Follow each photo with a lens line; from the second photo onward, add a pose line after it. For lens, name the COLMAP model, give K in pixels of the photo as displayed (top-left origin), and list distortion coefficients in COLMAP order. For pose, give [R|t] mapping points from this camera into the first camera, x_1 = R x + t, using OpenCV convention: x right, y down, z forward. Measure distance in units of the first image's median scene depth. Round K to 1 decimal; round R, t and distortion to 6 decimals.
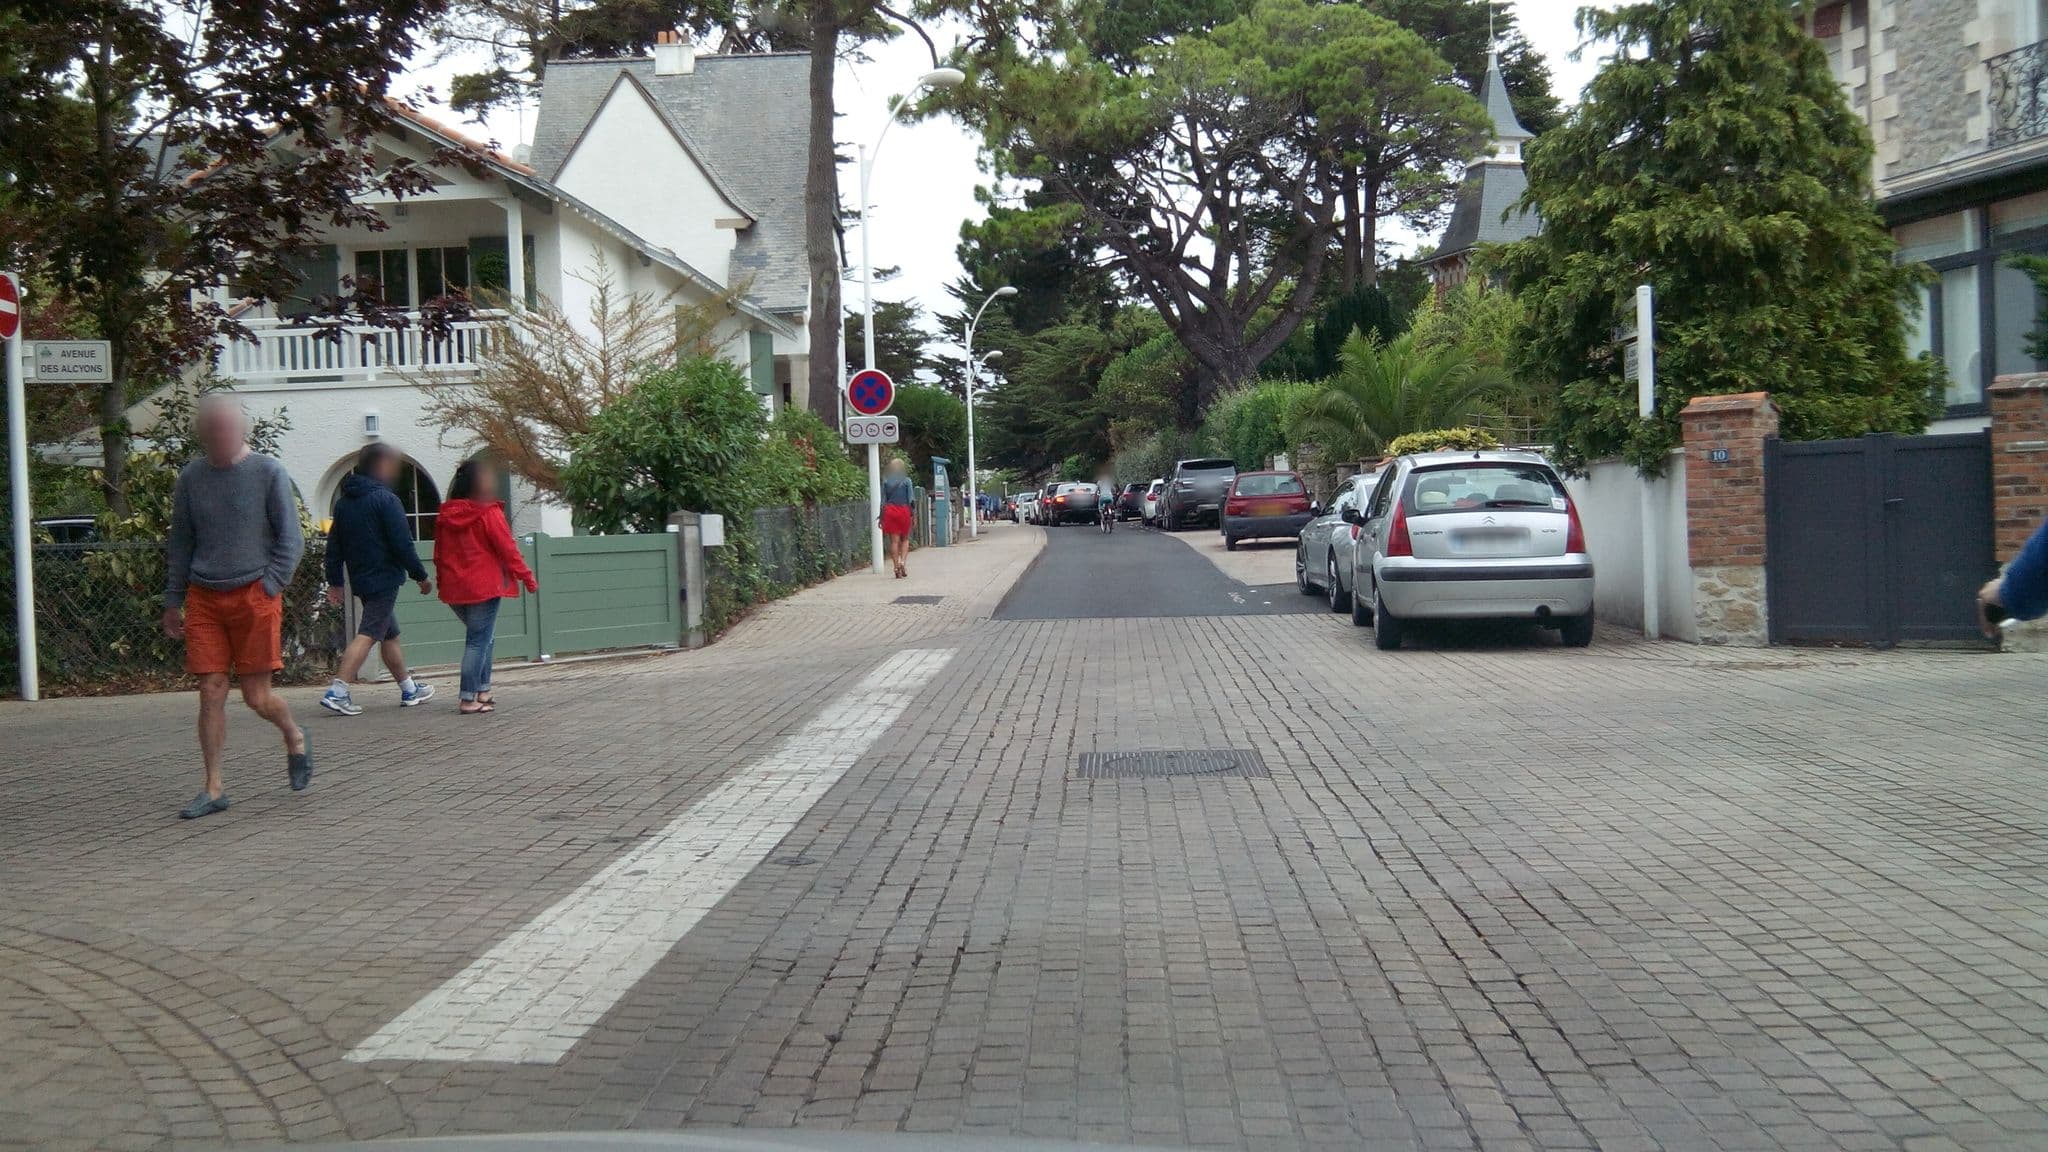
lens RADIAL K [[1576.2, 0, 1024.2], [0, 1576.2, 477.5], [0, 0, 1]] dist [-0.079270, 0.001527]
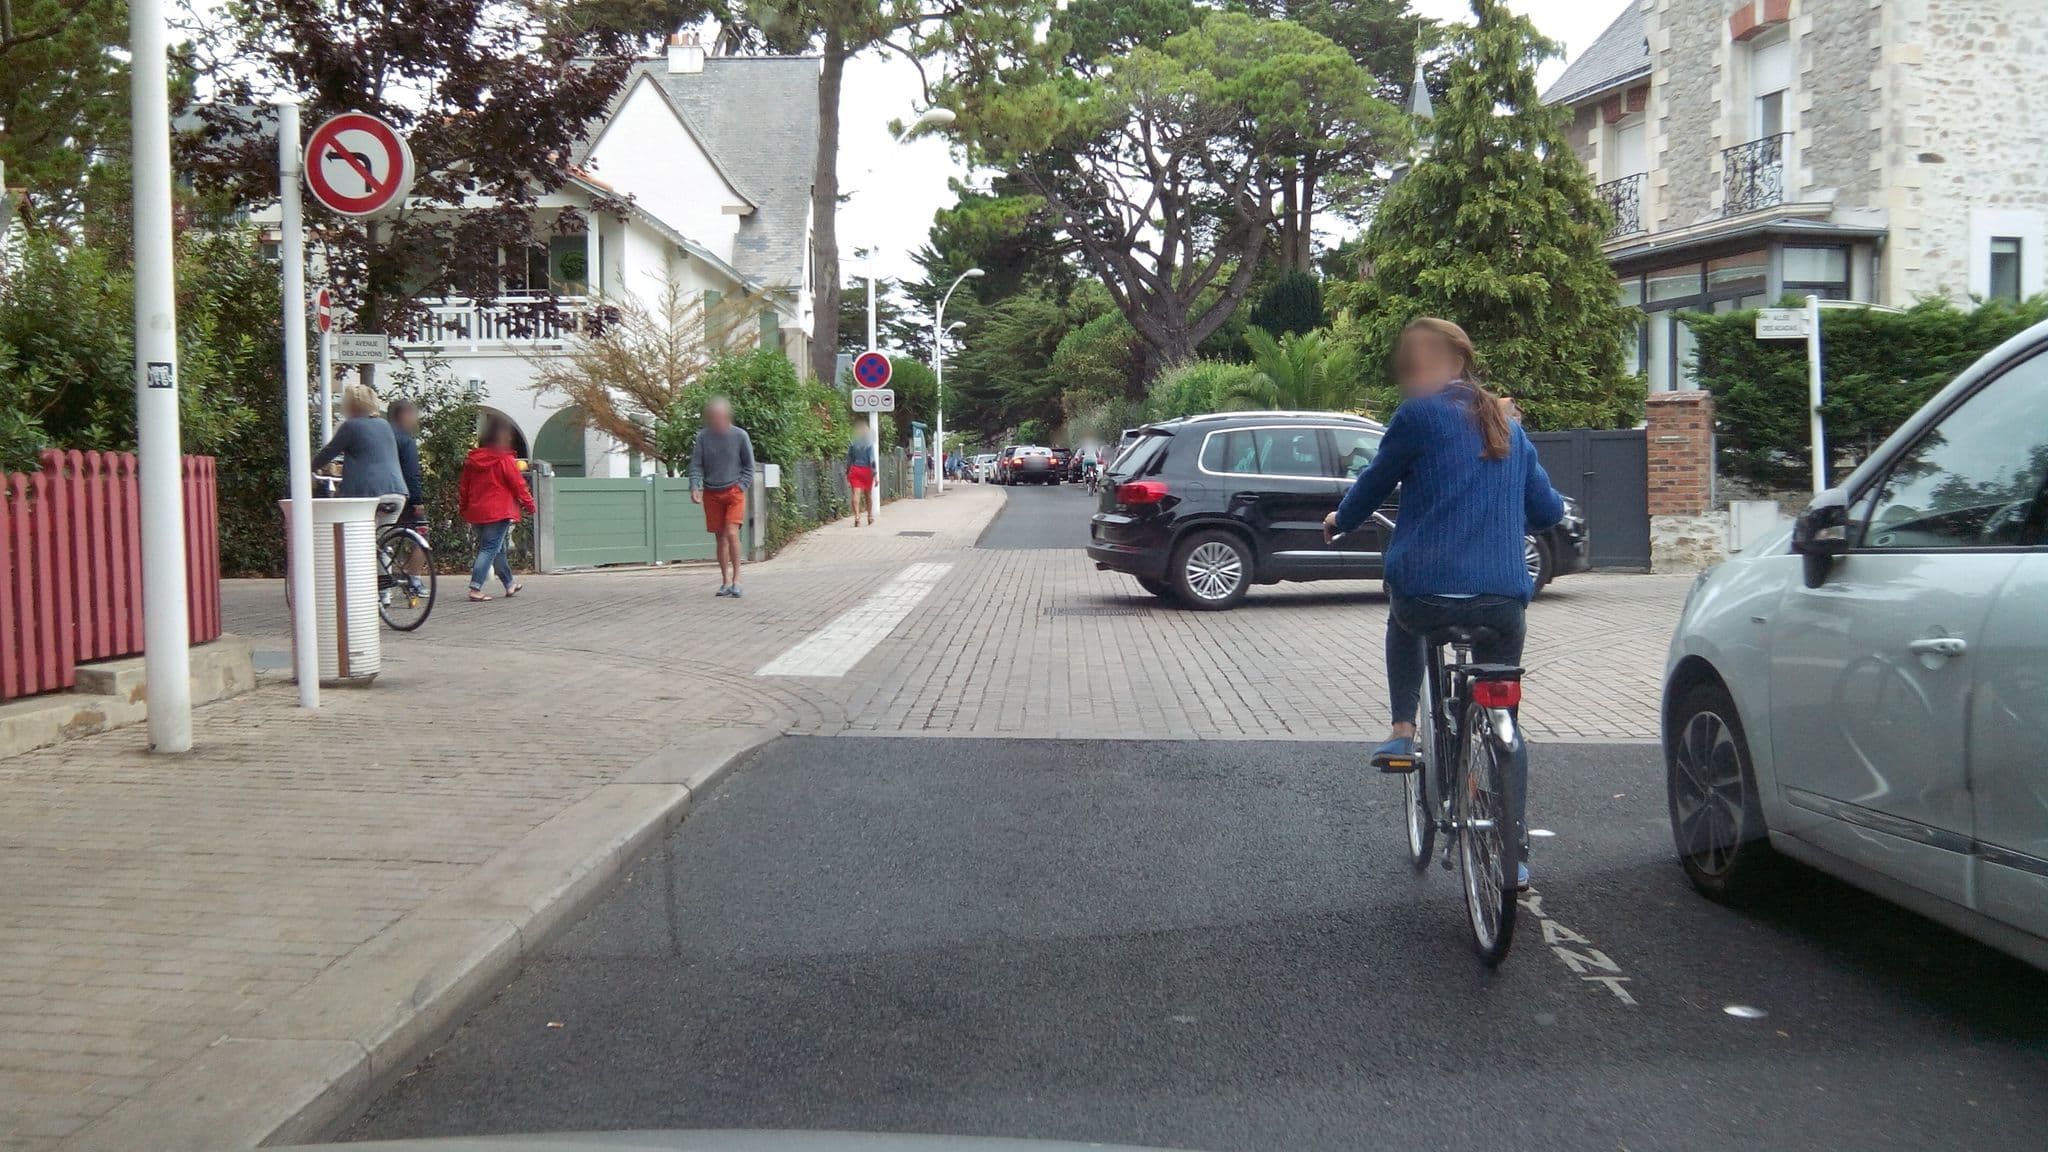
lens RADIAL K [[1573.9, 0, 1024.0], [0, 1573.9, 576.0], [0, 0, 1]] dist [0.003300, 0.000852]
pose [[0.999234, 0.021532, 0.032672, -0.009039], [-0.024265, 0.996023, 0.085726, -0.000963], [-0.030696, -0.086453, 0.995783, -0.146710]]
